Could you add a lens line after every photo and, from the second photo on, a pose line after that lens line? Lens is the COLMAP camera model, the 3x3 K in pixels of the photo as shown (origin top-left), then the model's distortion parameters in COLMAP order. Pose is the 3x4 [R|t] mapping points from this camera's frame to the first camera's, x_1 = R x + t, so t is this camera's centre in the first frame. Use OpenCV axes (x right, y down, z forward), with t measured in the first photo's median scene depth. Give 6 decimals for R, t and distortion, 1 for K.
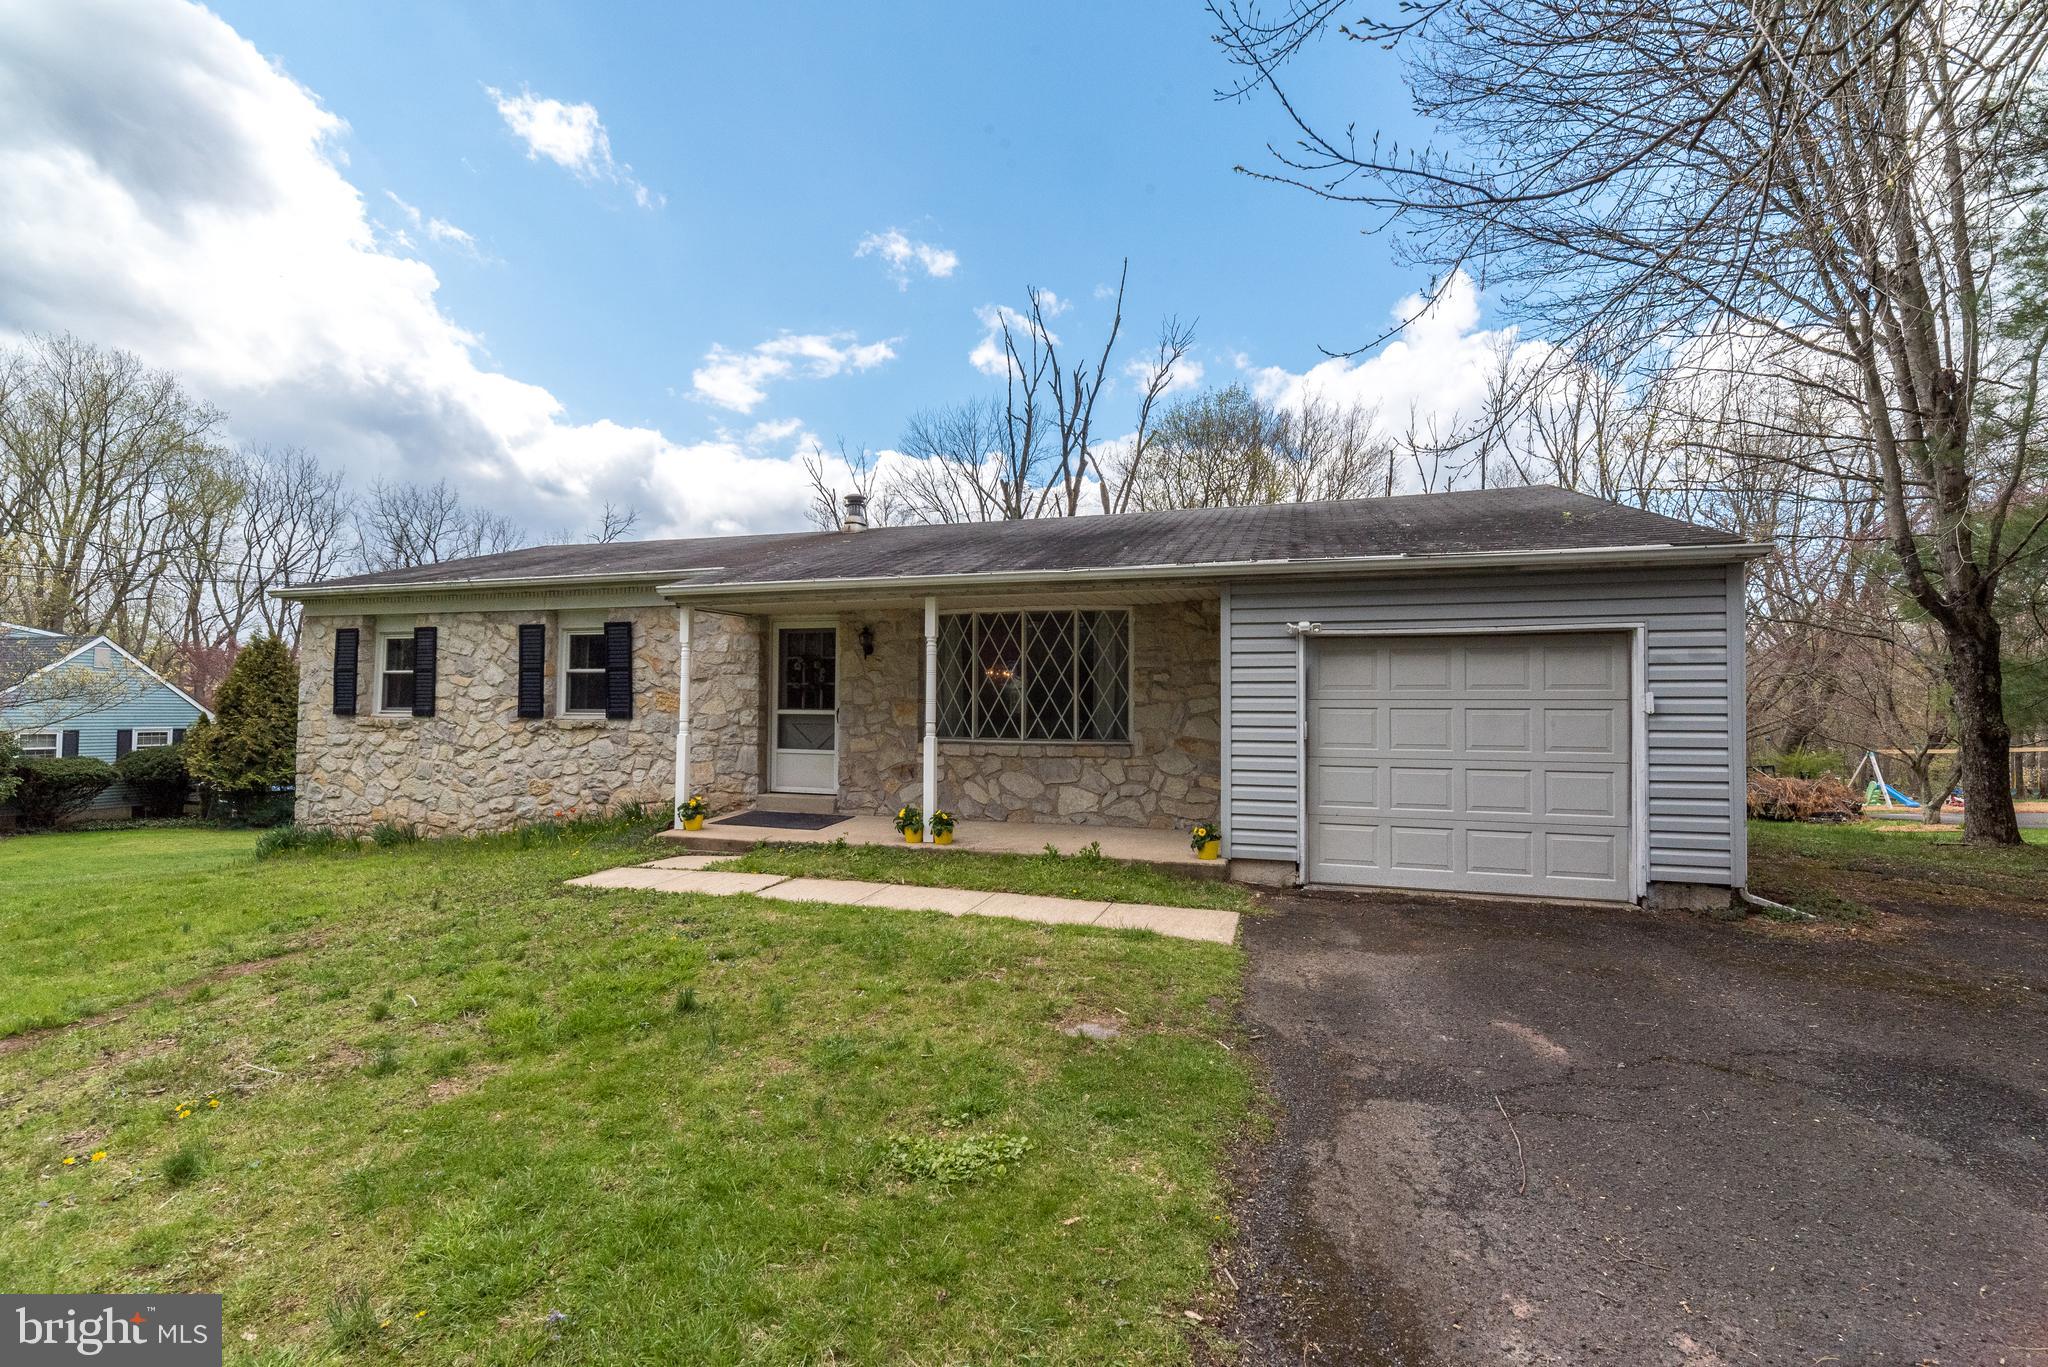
lens RADIAL K [[885.1, 0, 1018.2], [0, 885.1, 686.3], [0, 0, 1]] dist [0.008844, 0.000244]
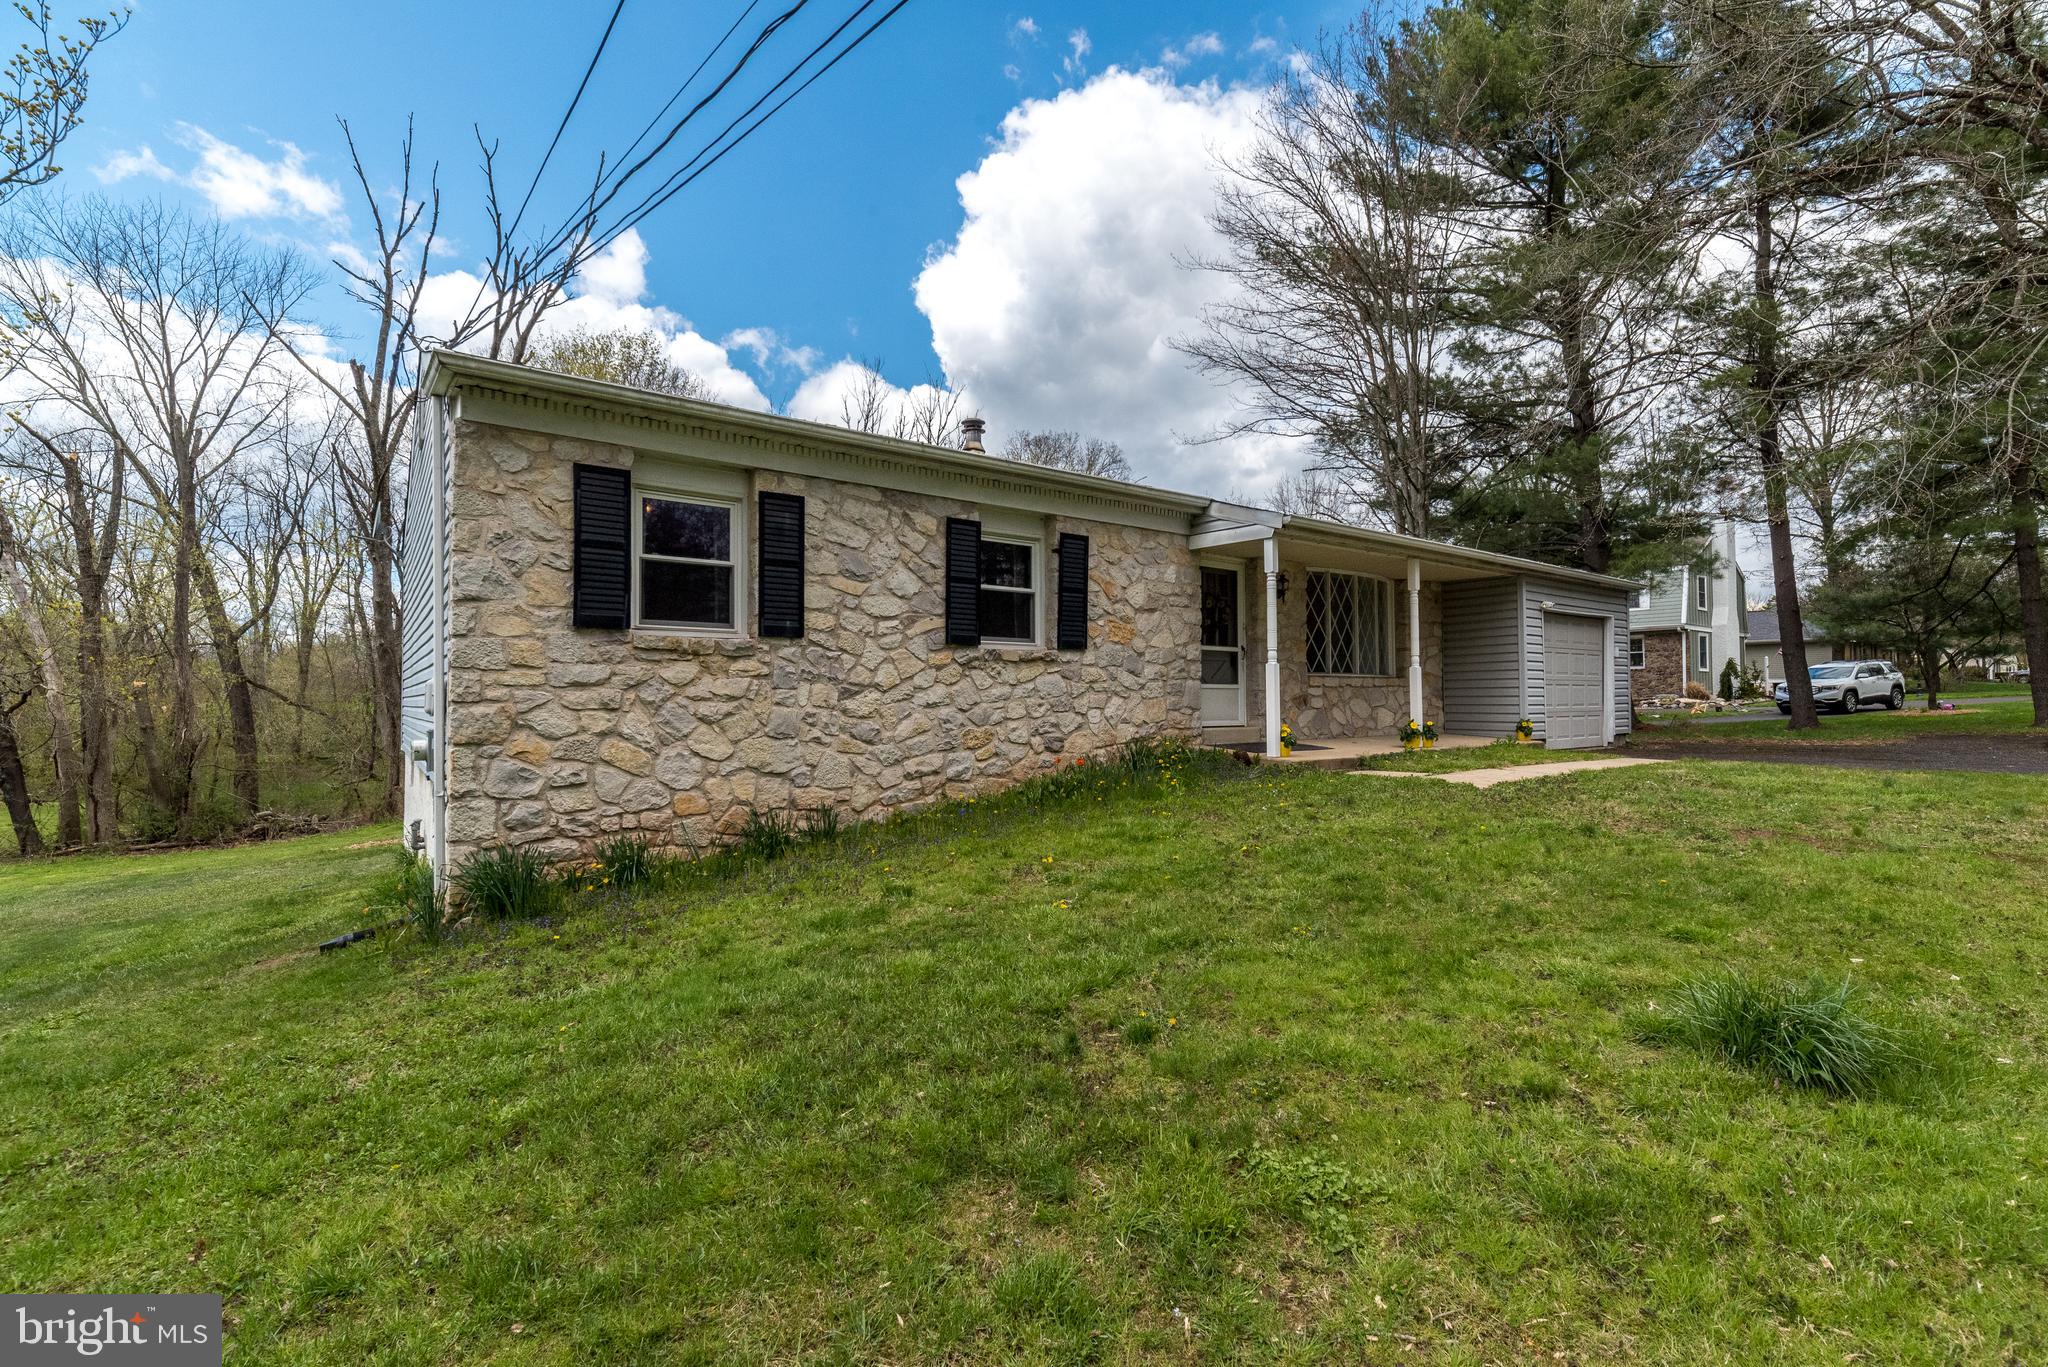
lens RADIAL K [[944.3, 0, 1030.3], [0, 944.3, 687.0], [0, 0, 1]] dist [0.002009, -0.000044]
pose [[0.567687, 0.004118, 0.823234, -1.183757], [-0.013962, 0.999892, 0.004626, 0.067069], [-0.823126, -0.014120, 0.567683, 0.513048]]
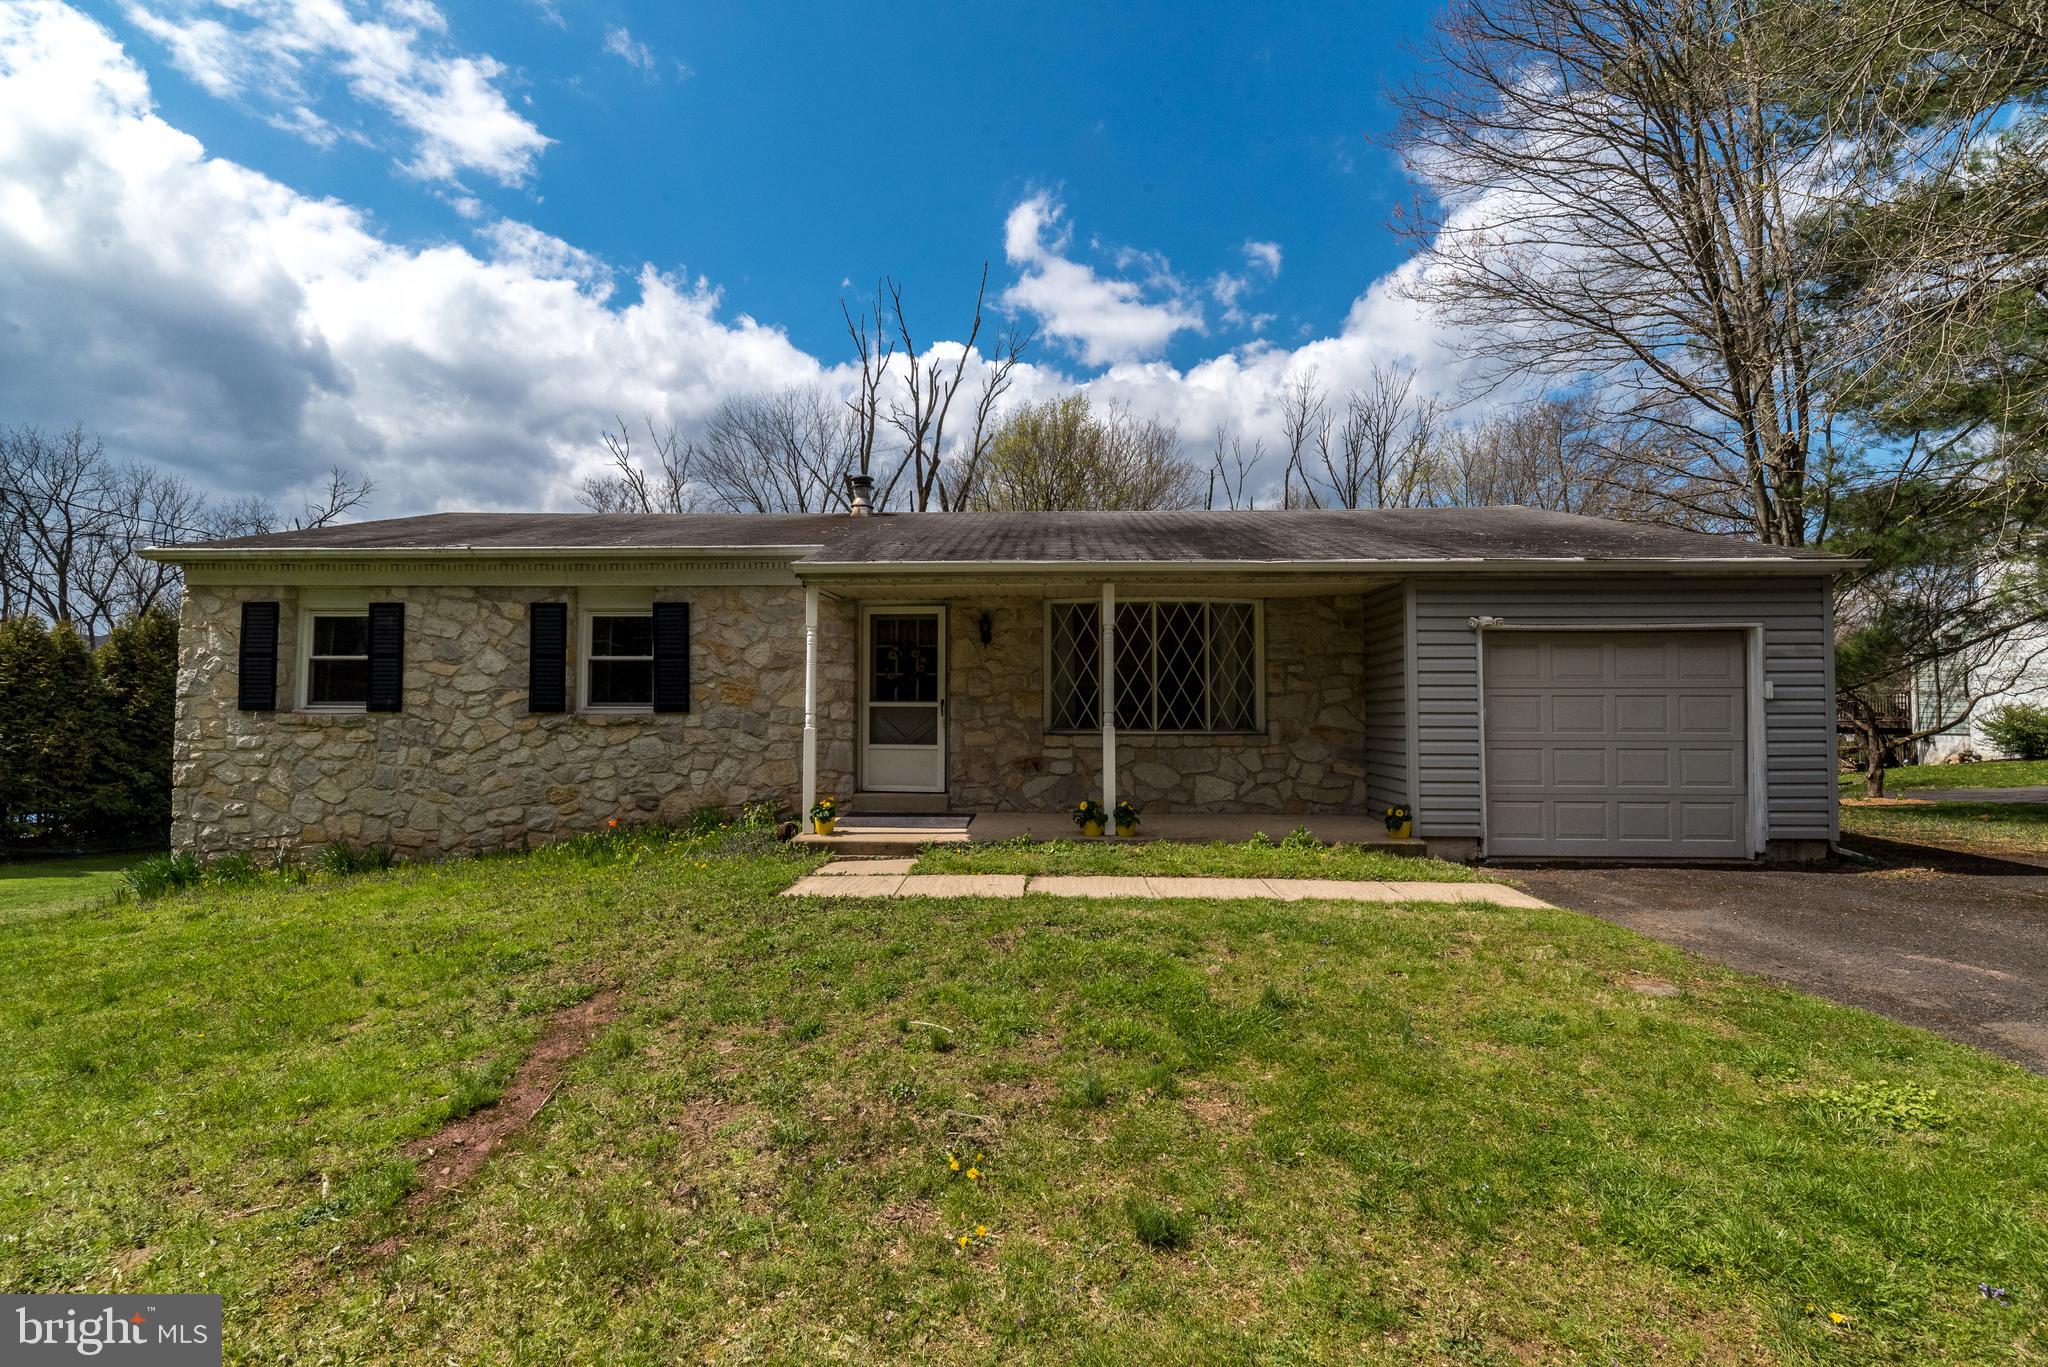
lens RADIAL K [[885.1, 0, 1018.2], [0, 885.1, 686.3], [0, 0, 1]] dist [0.008844, 0.000244]
pose [[0.965293, 0.003071, 0.261152, -0.340993], [-0.002510, 0.999994, -0.002479, 0.011275], [-0.261158, 0.001737, 0.965294, 0.063858]]
